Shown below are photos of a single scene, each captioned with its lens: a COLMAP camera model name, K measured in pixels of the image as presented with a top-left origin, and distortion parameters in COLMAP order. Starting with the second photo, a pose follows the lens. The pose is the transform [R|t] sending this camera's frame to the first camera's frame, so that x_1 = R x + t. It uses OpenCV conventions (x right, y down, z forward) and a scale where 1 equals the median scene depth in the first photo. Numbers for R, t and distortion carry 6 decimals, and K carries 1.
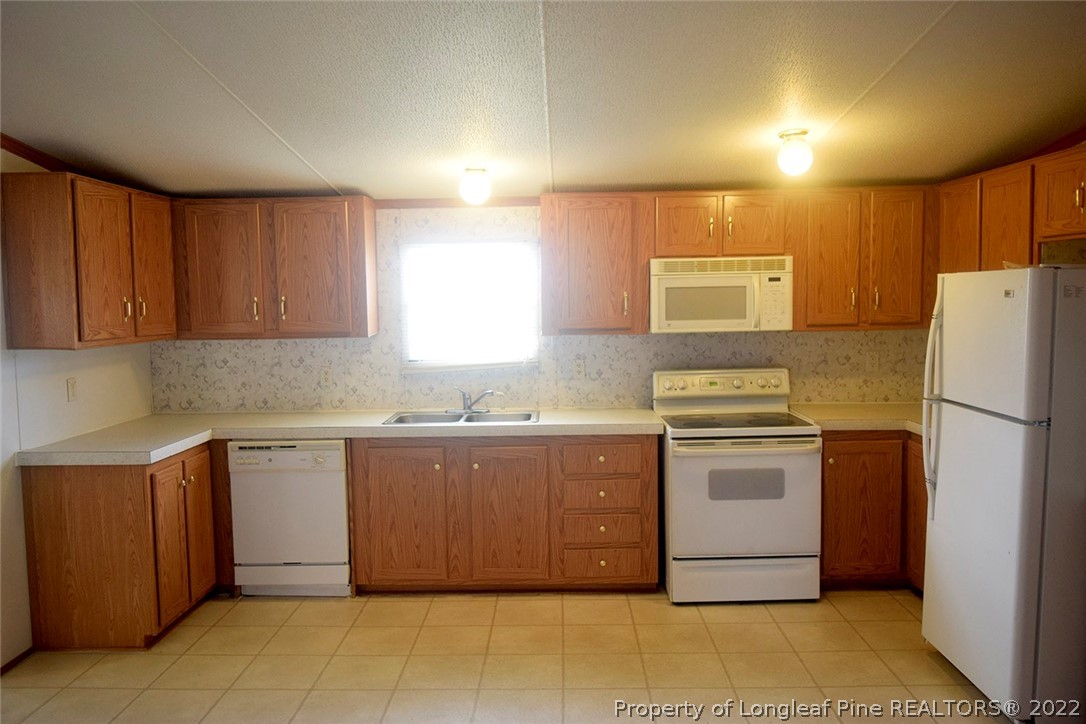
lens RADIAL K [[840.2, 0, 540.5], [0, 840.2, 357.9], [0, 0, 1]] dist [-0.019405, 0.008864]
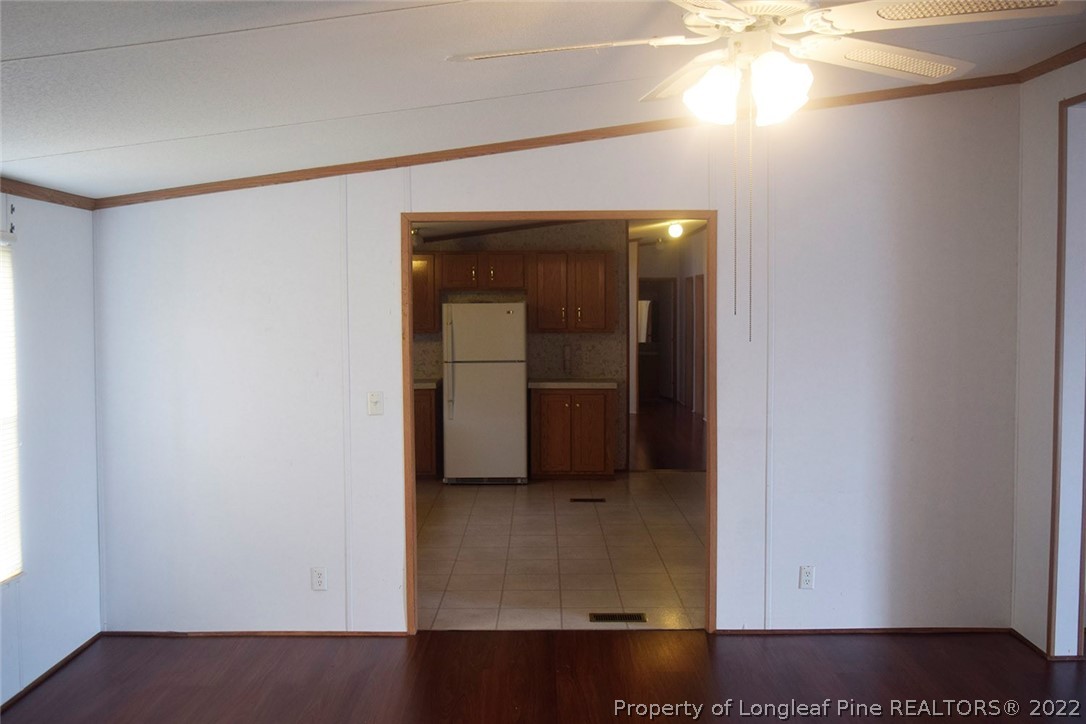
lens RADIAL K [[996.7, 0, 541.8], [0, 996.7, 363.7], [0, 0, 1]] dist [-0.015161, -0.005019]
pose [[-0.024298, -0.040542, 0.998882, -1.626360], [0.084554, 0.995514, 0.042462, -0.027872], [-0.996123, 0.085491, -0.020761, 0.643826]]
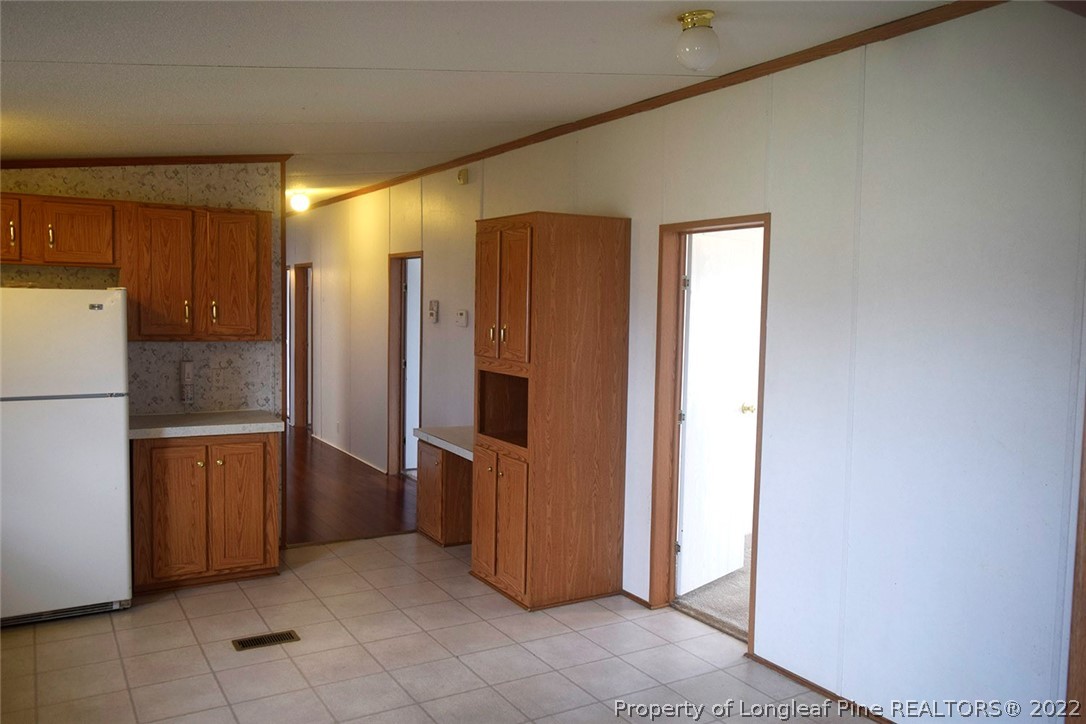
lens RADIAL K [[840.2, 0, 540.5], [0, 840.2, 357.9], [0, 0, 1]] dist [-0.019405, 0.008864]
pose [[-0.541101, -0.048953, 0.839531, -0.670720], [0.053711, 0.994254, 0.092593, -0.053793], [-0.839240, 0.095195, -0.535363, 0.744846]]
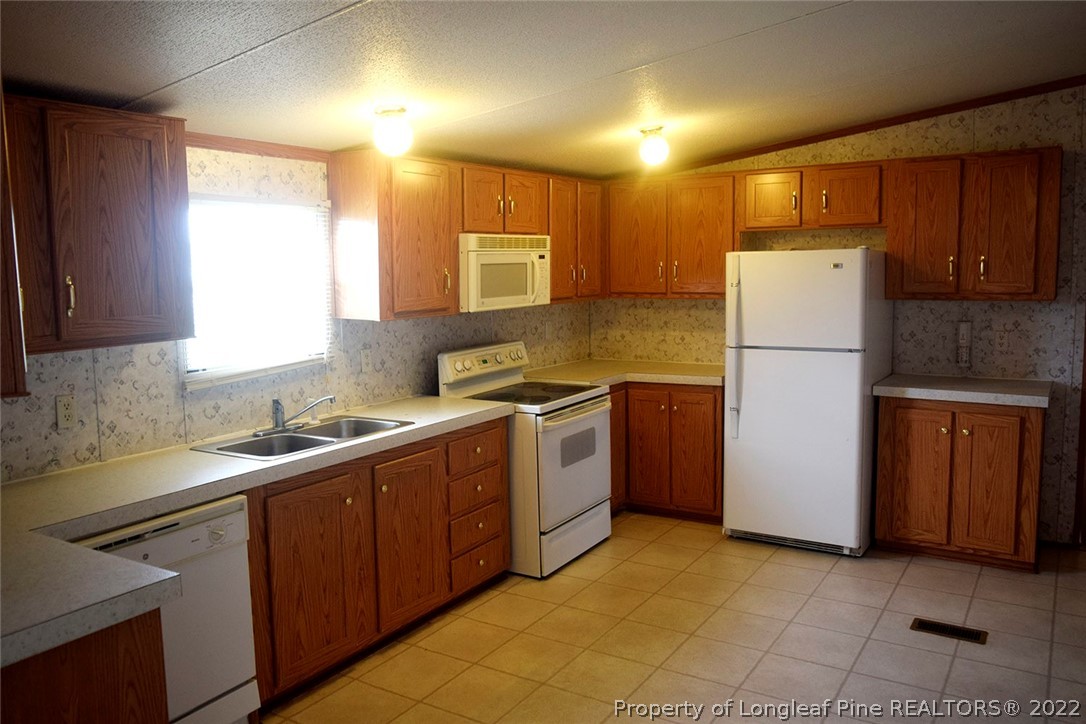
lens RADIAL K [[840.2, 0, 540.5], [0, 840.2, 357.9], [0, 0, 1]] dist [-0.019405, 0.008864]
pose [[0.517892, -0.088793, 0.850825, -0.645598], [0.077866, 0.995363, 0.056480, -0.026020], [-0.851895, 0.037000, 0.522404, 0.446407]]
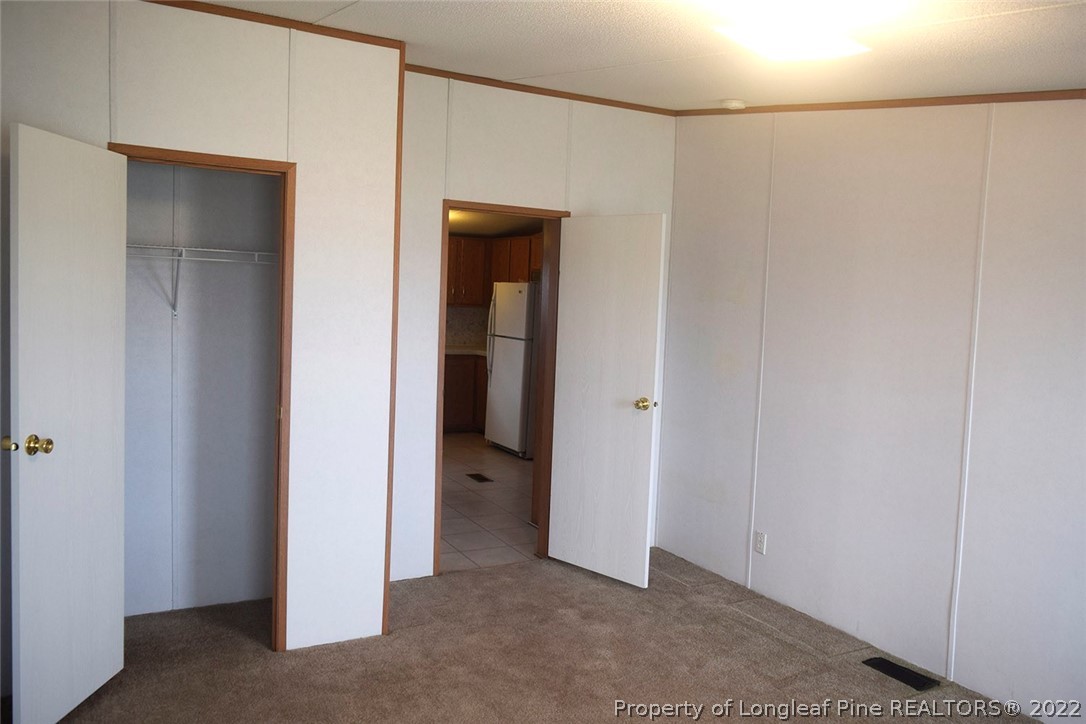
lens RADIAL K [[840.2, 0, 540.5], [0, 840.2, 357.9], [0, 0, 1]] dist [-0.019405, 0.008864]
pose [[0.859698, 0.012730, 0.510644, -0.481577], [-0.018280, 0.999816, 0.005850, 0.075425], [-0.510476, -0.014363, 0.859772, -0.860259]]
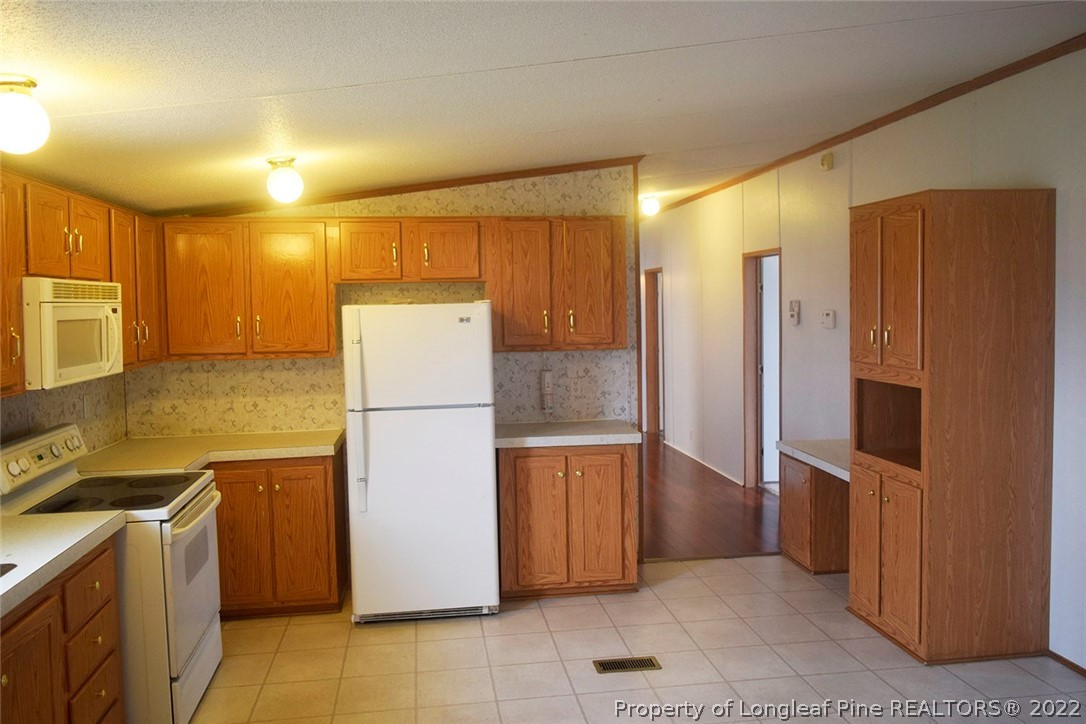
lens RADIAL K [[840.2, 0, 540.5], [0, 840.2, 357.9], [0, 0, 1]] dist [-0.019405, 0.008864]
pose [[-0.166628, -0.041092, 0.985163, -0.588355], [0.098469, 0.993443, 0.058092, -0.054785], [-0.981091, 0.106687, -0.161489, 0.731624]]
